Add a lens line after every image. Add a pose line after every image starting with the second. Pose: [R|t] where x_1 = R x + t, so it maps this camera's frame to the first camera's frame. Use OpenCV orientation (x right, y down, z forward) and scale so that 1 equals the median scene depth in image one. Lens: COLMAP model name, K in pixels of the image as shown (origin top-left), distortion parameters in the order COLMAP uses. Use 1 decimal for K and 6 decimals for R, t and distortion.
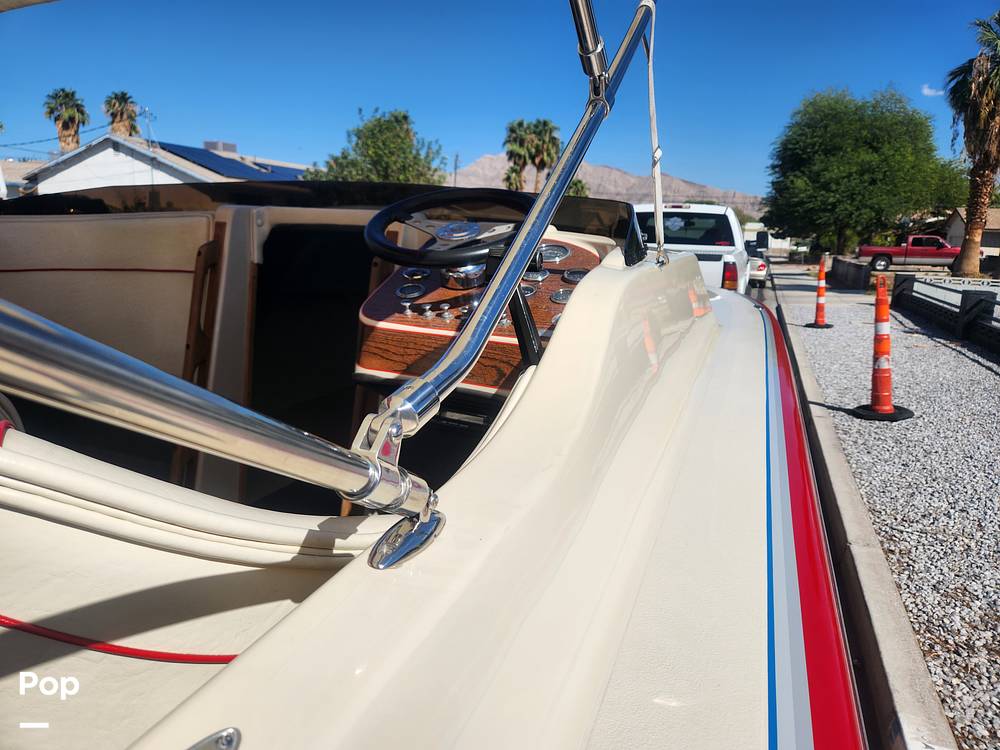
lens RADIAL K [[697.8, 0, 502.4], [0, 697.8, 381.9], [0, 0, 1]] dist [0.068634, -0.077438]
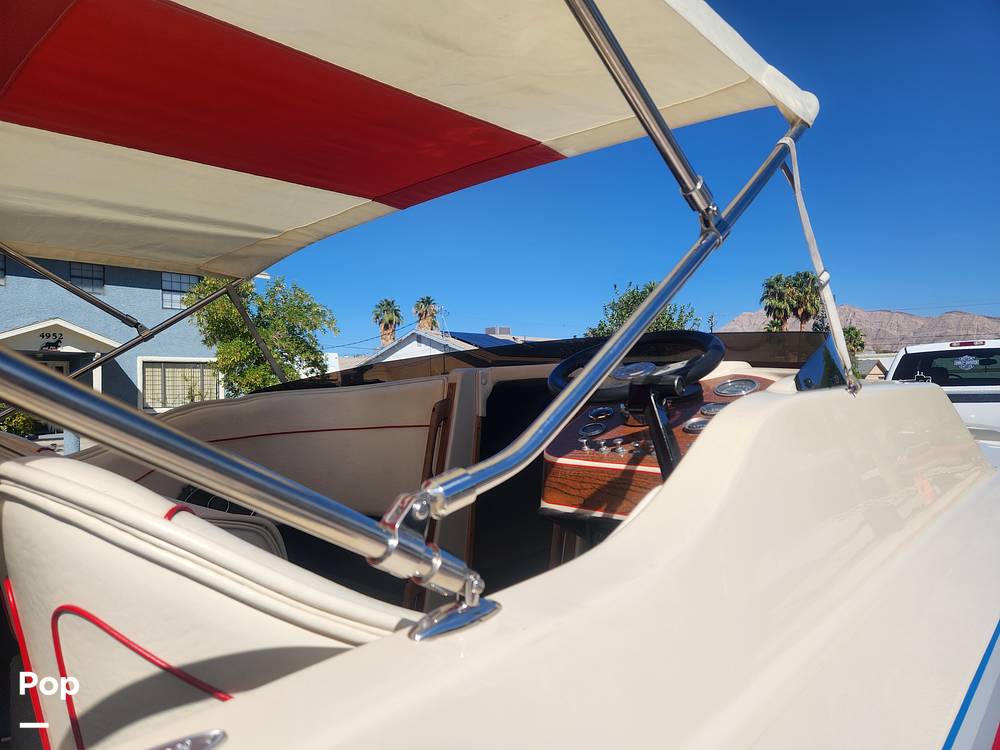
lens RADIAL K [[697.8, 0, 502.4], [0, 697.8, 381.9], [0, 0, 1]] dist [0.068634, -0.077438]
pose [[0.914986, -0.066835, -0.397911, 0.137746], [-0.030385, 0.971972, -0.233126, 0.040765], [0.402339, 0.225398, 0.887310, -0.005432]]
